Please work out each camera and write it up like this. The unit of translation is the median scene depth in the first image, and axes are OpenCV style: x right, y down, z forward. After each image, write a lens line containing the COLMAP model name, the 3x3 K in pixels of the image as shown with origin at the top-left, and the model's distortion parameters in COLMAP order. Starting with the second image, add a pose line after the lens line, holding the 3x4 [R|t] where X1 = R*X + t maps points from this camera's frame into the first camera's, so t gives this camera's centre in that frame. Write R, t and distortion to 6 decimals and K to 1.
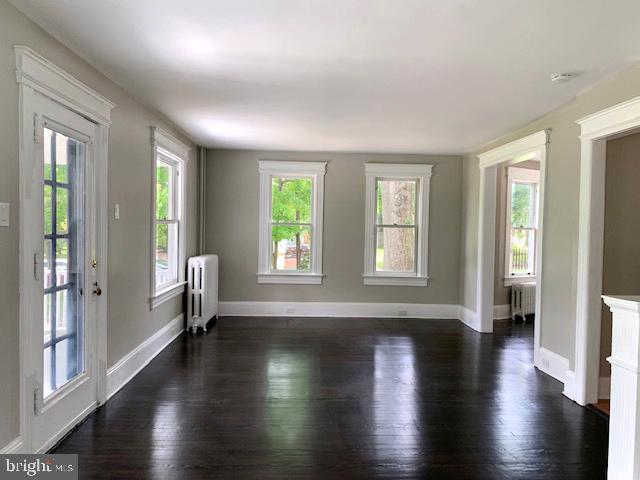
lens RADIAL K [[491.4, 0, 322.4], [0, 491.4, 240.7], [0, 0, 1]] dist [0.042256, -0.000445]
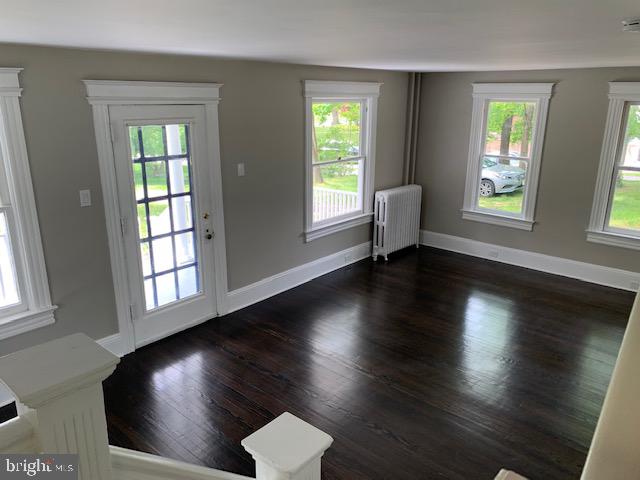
lens RADIAL K [[491.4, 0, 323.7], [0, 491.4, 238.4], [0, 0, 1]] dist [0.042256, -0.000445]
pose [[0.722084, 0.187250, -0.665982, 0.367666], [-0.015876, 0.966904, 0.254645, -0.133383], [0.691623, -0.173302, 0.701159, 0.167540]]
